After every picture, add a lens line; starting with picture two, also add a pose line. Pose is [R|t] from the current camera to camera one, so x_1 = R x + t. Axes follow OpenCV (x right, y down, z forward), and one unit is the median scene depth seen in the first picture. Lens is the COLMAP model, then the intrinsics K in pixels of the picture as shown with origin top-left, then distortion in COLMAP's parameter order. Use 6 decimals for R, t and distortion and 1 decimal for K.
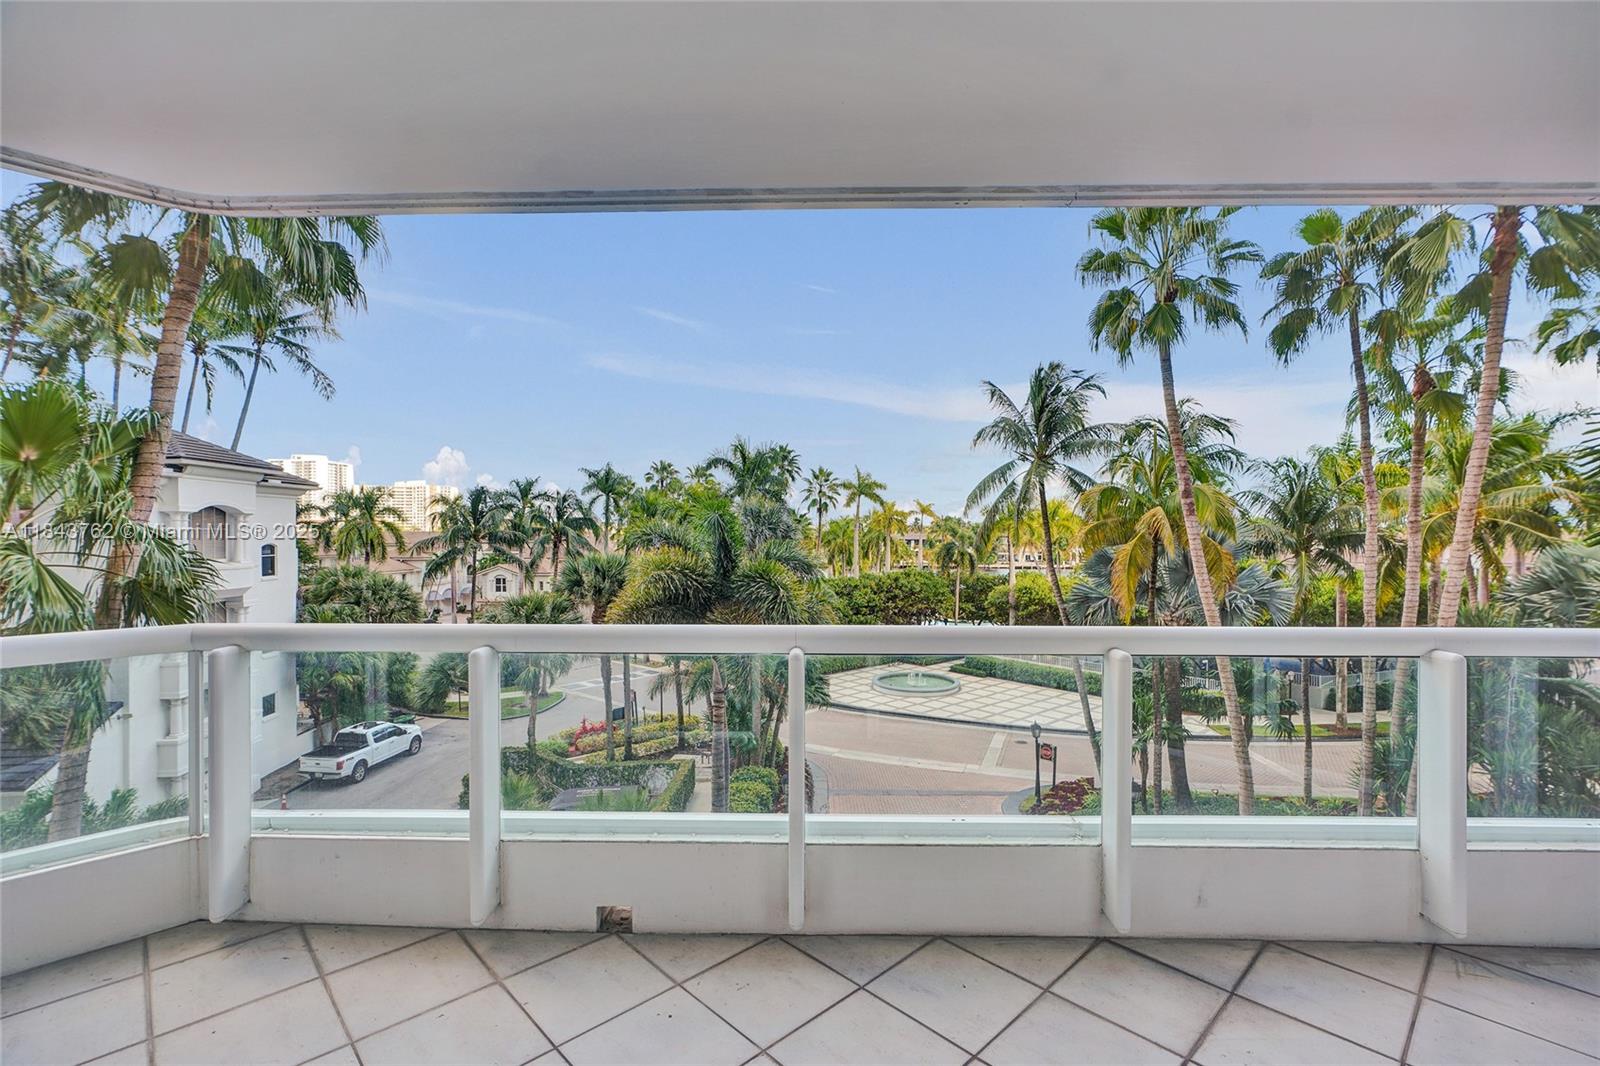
lens RADIAL K [[714.7, 0, 805.1], [0, 714.7, 521.8], [0, 0, 1]] dist [-0.012688, 0.006507]
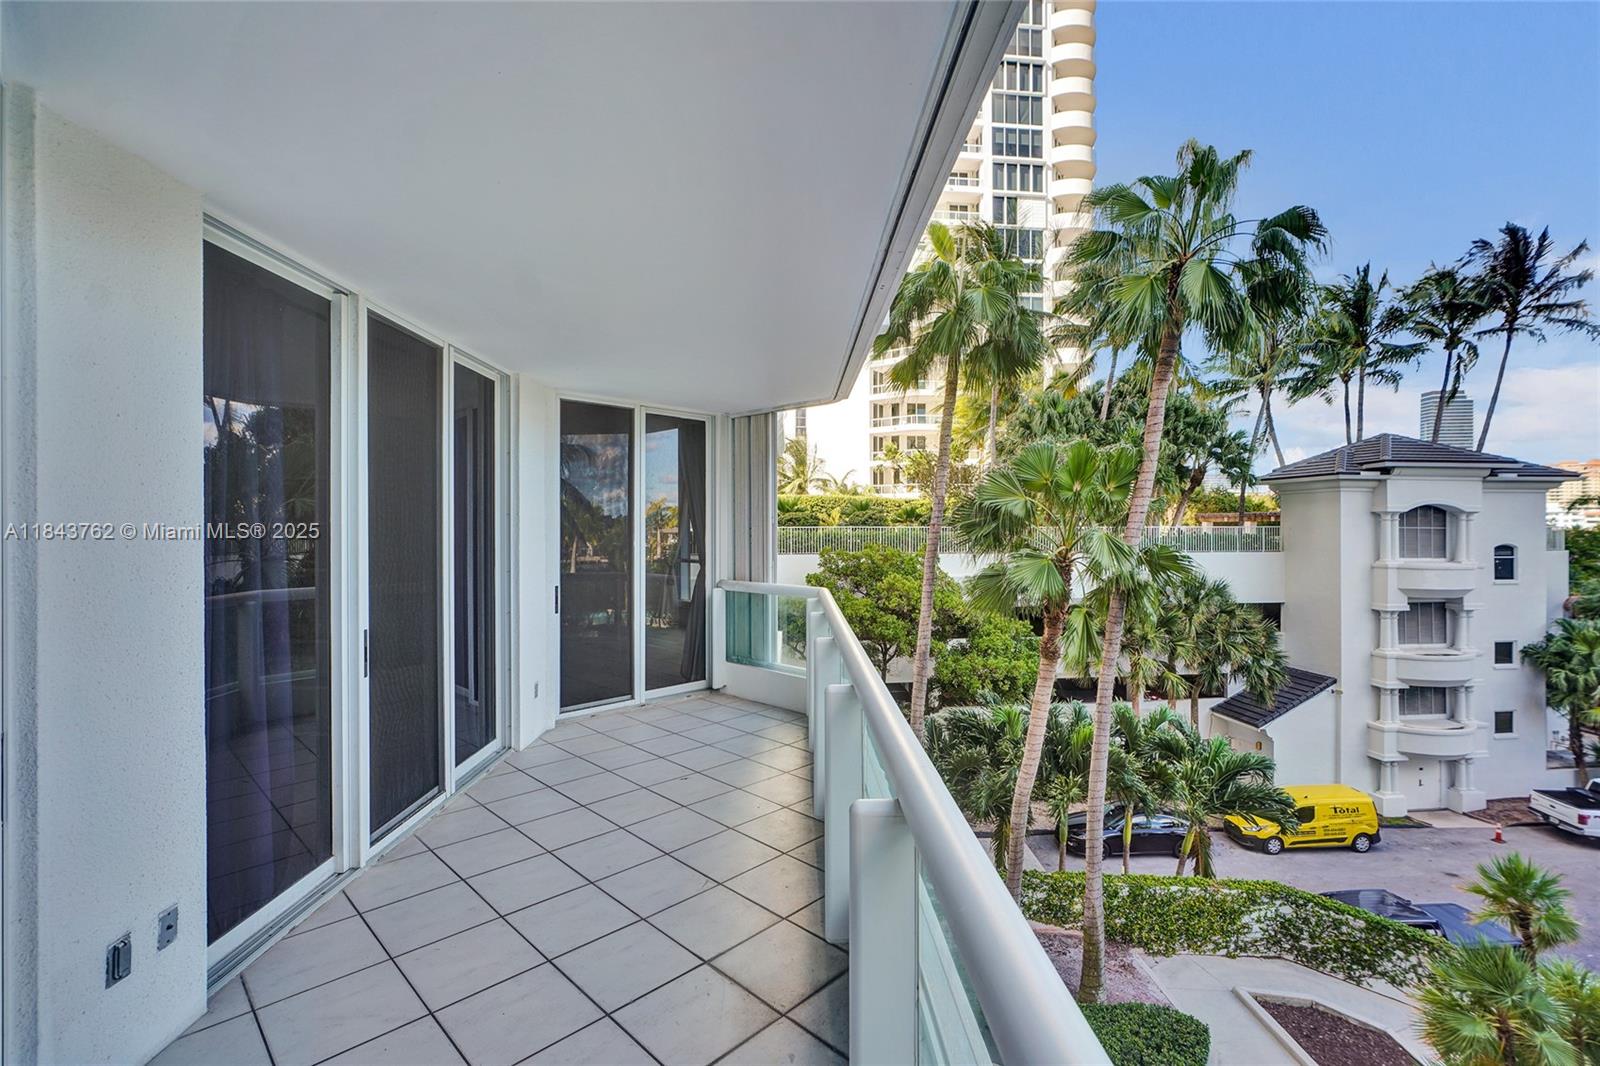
lens RADIAL K [[714.7, 0, 805.1], [0, 714.7, 521.8], [0, 0, 1]] dist [-0.012688, 0.006507]
pose [[0.040197, -0.000837, -0.999191, 0.118782], [0.009634, 0.999953, -0.000450, -0.006194], [0.999145, -0.009608, 0.040203, 0.076932]]
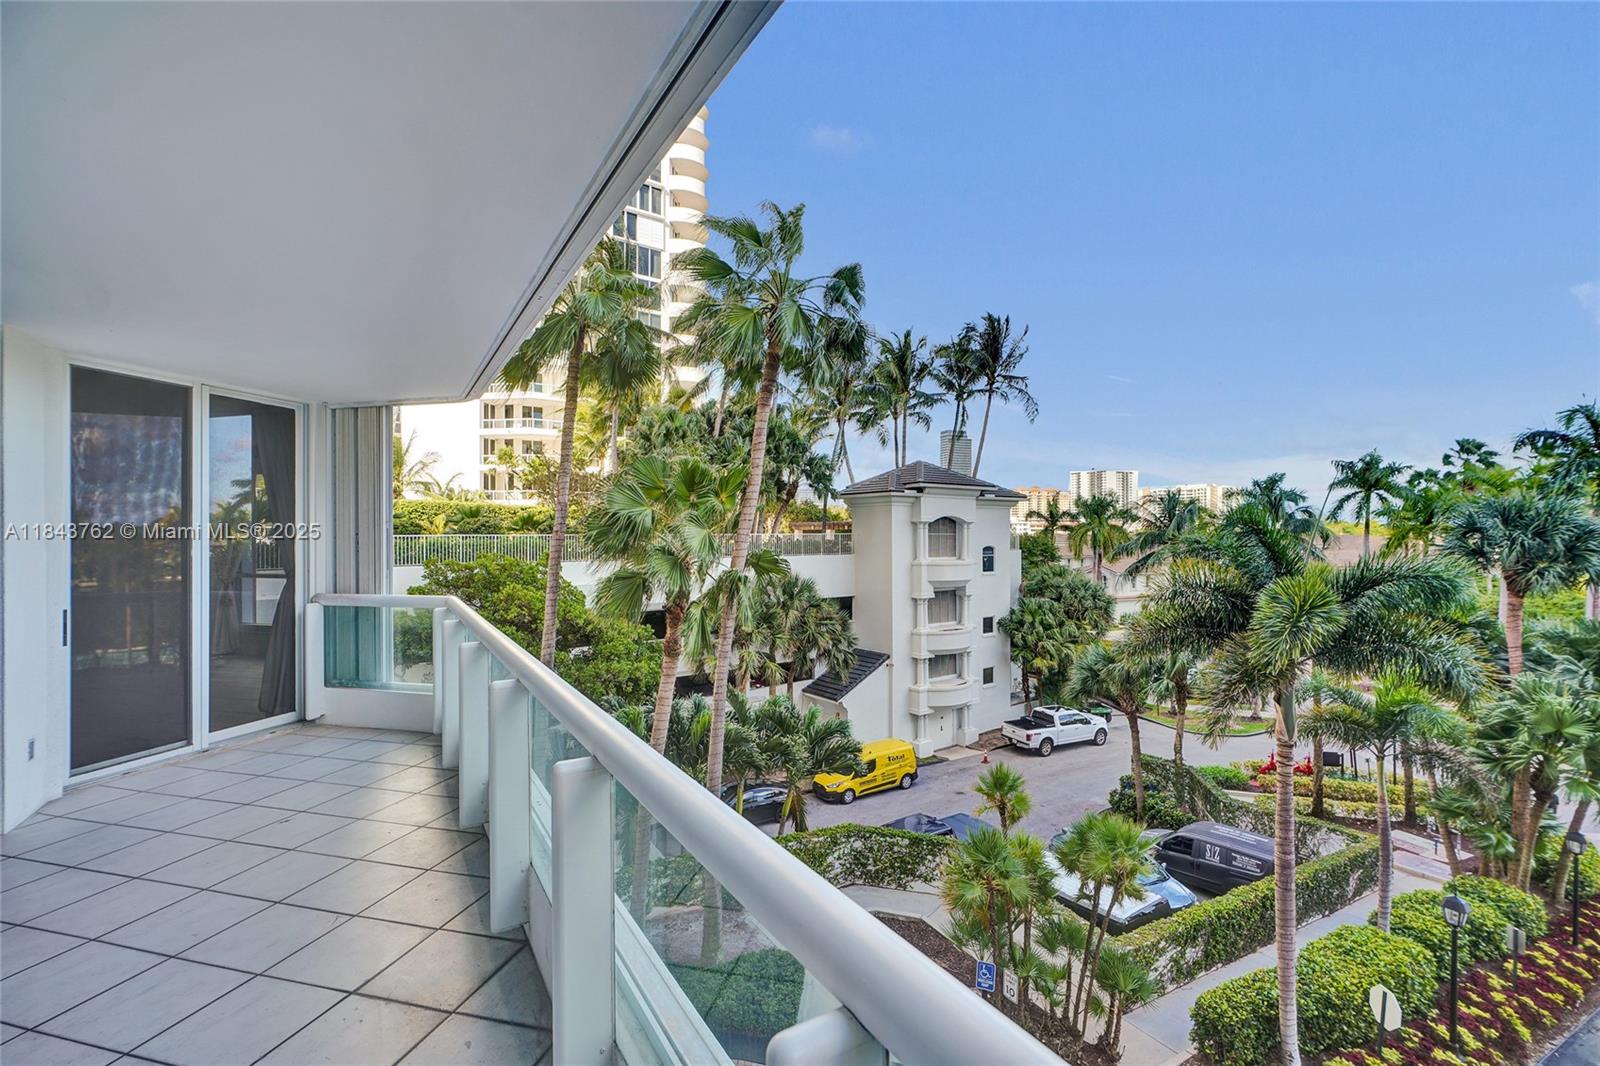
lens RADIAL K [[714.7, 0, 805.1], [0, 714.7, 521.8], [0, 0, 1]] dist [-0.012688, 0.006507]
pose [[0.536279, -0.011779, -0.843959, 0.133521], [0.009676, 0.999923, -0.007807, -0.004578], [0.843985, -0.003979, 0.536351, 0.063203]]
